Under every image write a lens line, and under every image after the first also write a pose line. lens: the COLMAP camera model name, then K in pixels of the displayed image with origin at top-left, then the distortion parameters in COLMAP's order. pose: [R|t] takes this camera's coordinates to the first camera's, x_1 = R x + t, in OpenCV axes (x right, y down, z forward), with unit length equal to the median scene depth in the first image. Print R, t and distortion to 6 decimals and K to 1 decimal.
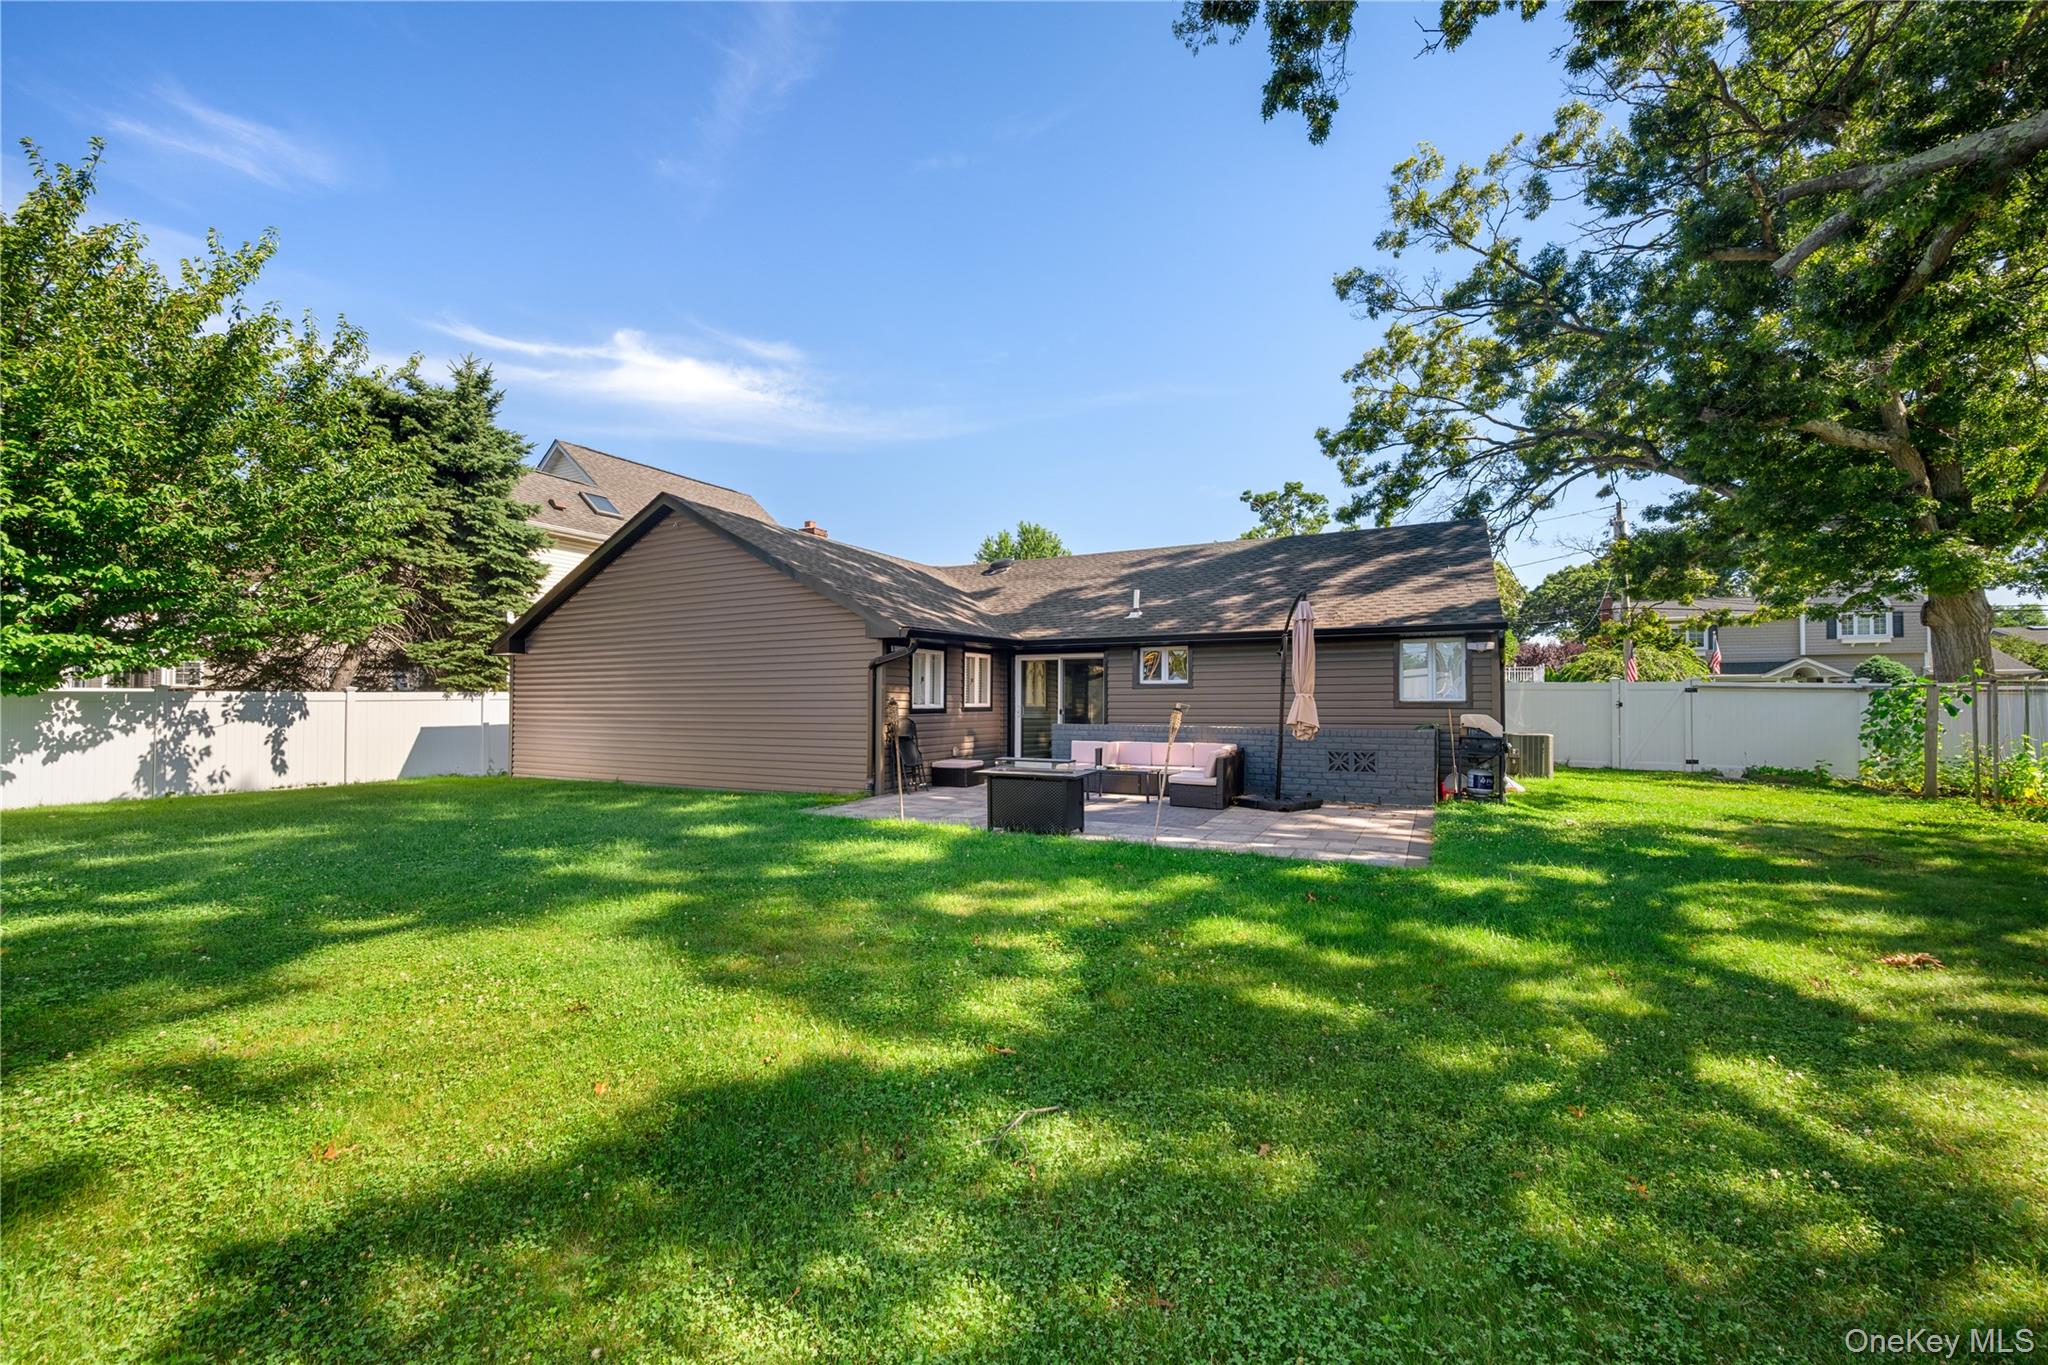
lens RADIAL K [[830.9, 0, 1023.7], [0, 830.9, 688.0], [0, 0, 1]] dist [0.002508, 0.000342]
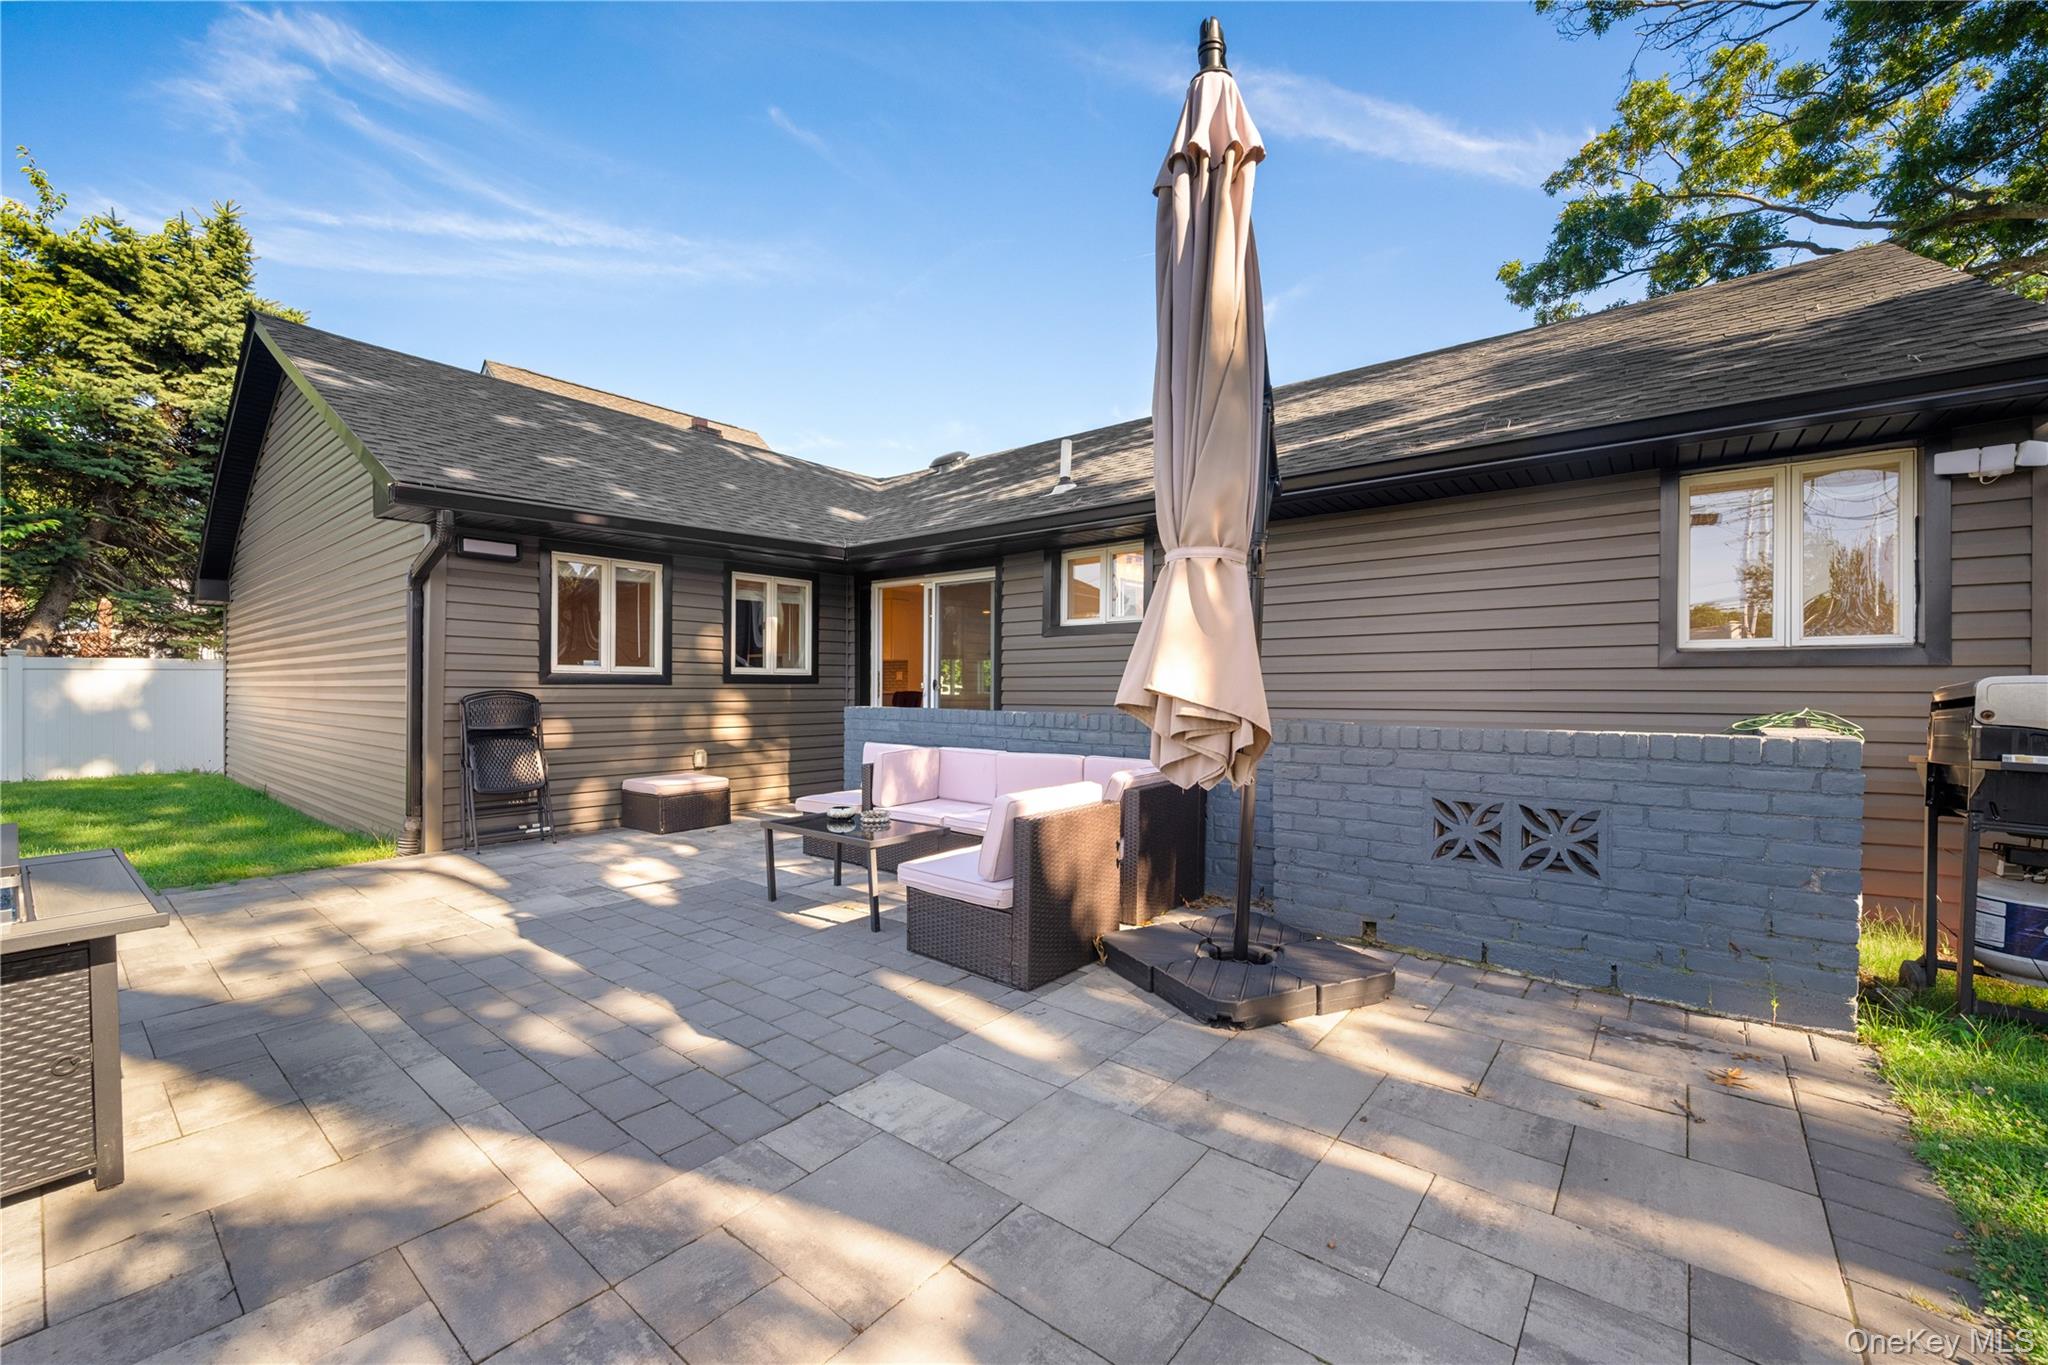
lens RADIAL K [[830.9, 0, 1021.8], [0, 830.9, 689.7], [0, 0, 1]] dist [0.002508, 0.000342]
pose [[0.979624, 0.002109, -0.200828, 0.118650], [0.001602, 0.999831, 0.018312, 0.012840], [0.200833, -0.018260, 0.979455, 0.283675]]
